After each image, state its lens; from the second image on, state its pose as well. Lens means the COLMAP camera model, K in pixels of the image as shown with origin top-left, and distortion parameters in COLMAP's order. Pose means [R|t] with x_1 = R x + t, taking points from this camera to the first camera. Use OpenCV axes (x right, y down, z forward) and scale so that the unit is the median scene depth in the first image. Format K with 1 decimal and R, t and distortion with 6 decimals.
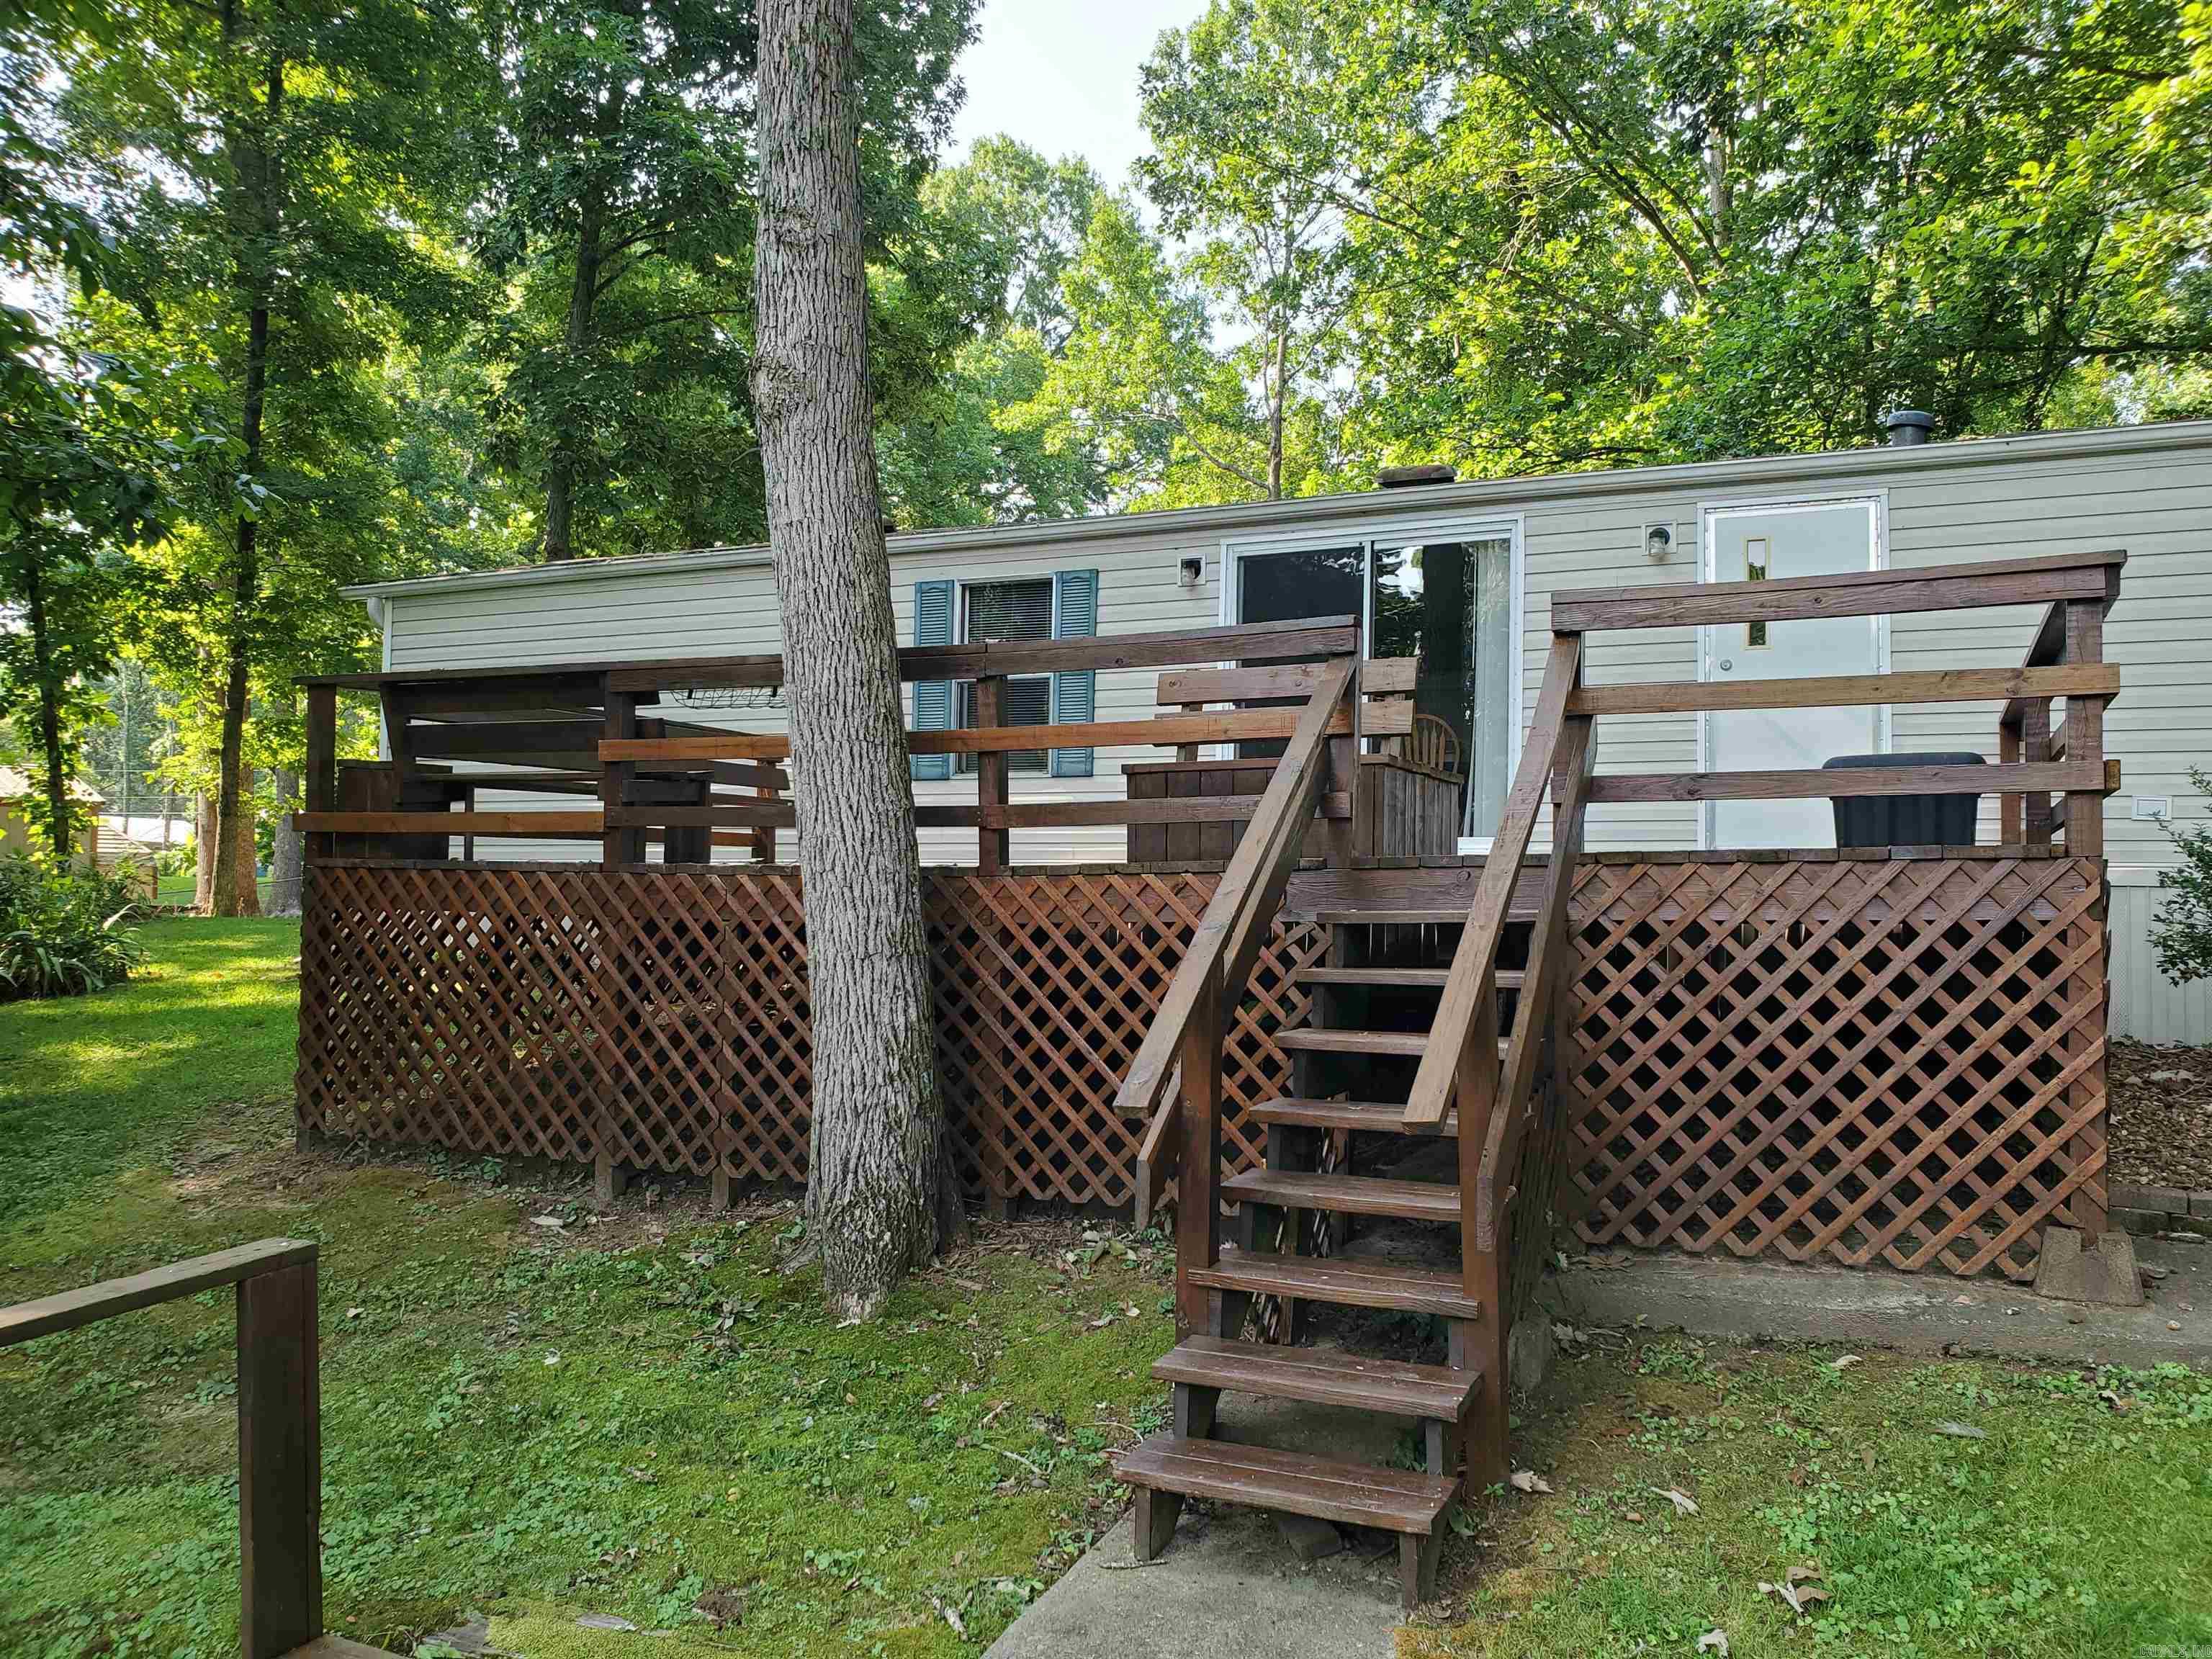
lens RADIAL K [[1740.7, 0, 1093.2], [0, 1740.7, 836.0], [0, 0, 1]] dist [0.048180, -0.074349]
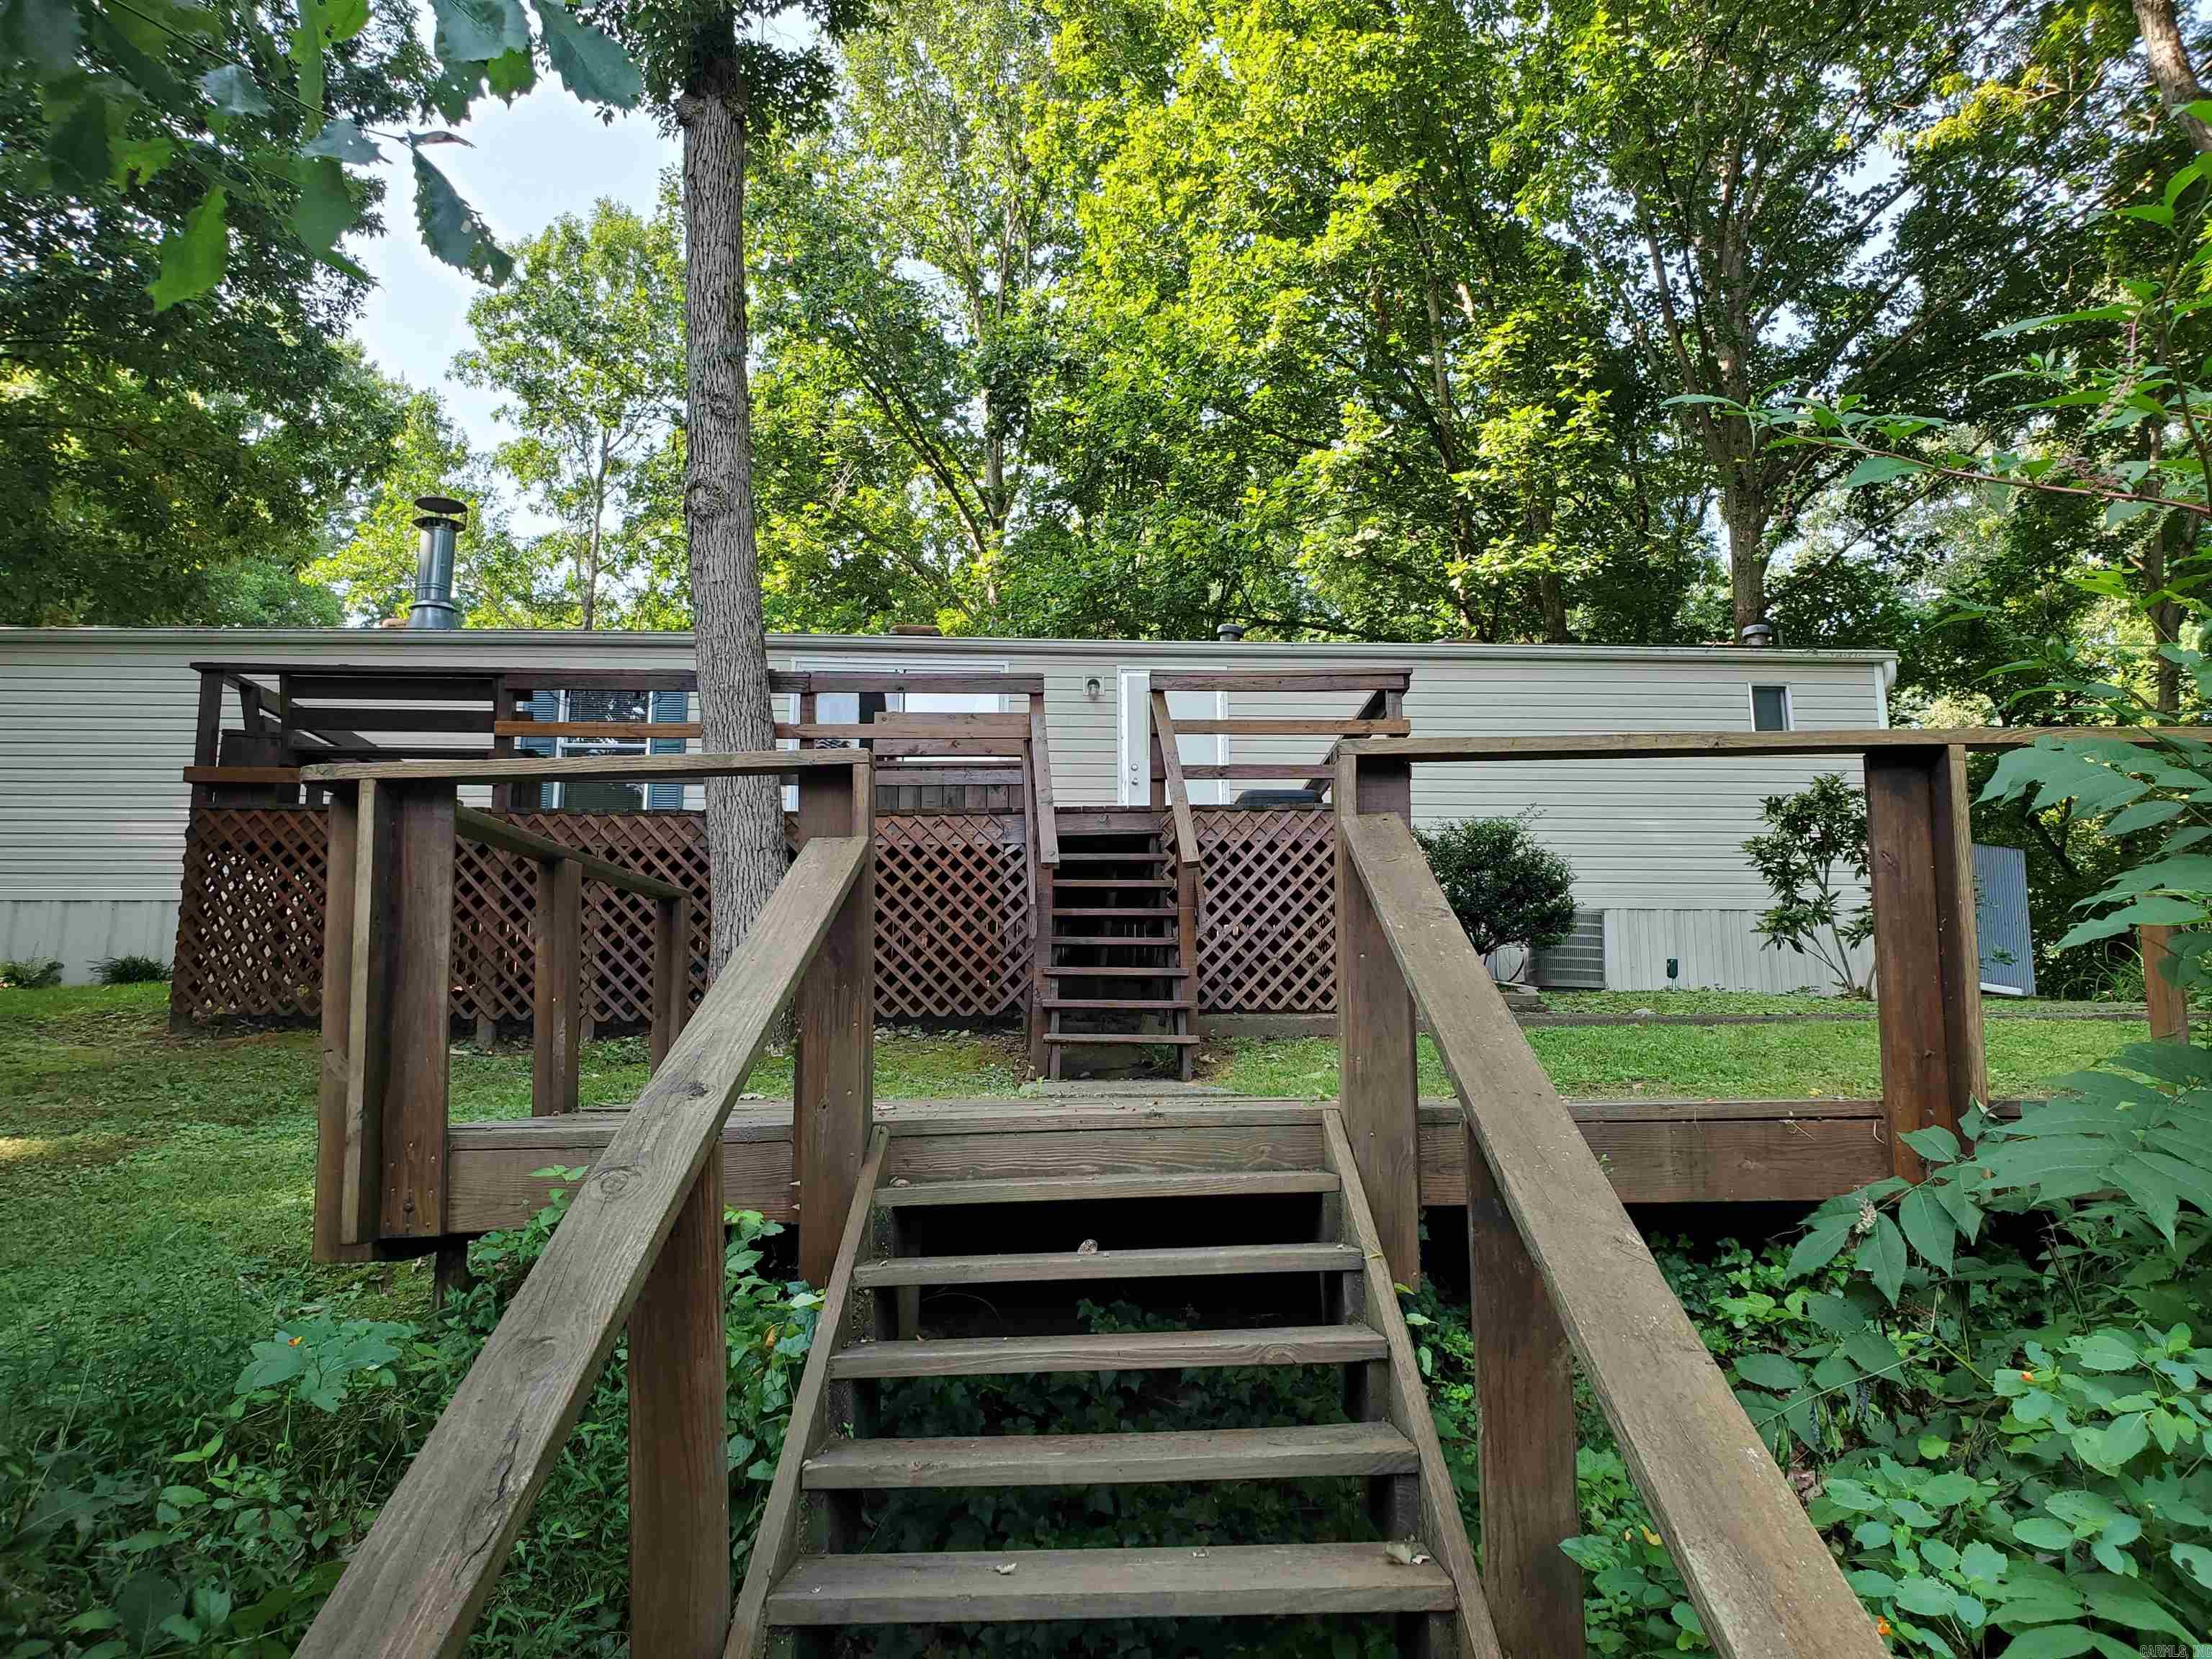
lens RADIAL K [[1740.7, 0, 1119.7], [0, 1740.7, 833.7], [0, 0, 1]] dist [0.048180, -0.074349]
pose [[0.887270, 0.065225, 0.456614, -0.188044], [-0.005844, 0.991461, -0.130271, 0.086327], [-0.461212, 0.112917, 0.880075, -0.189406]]
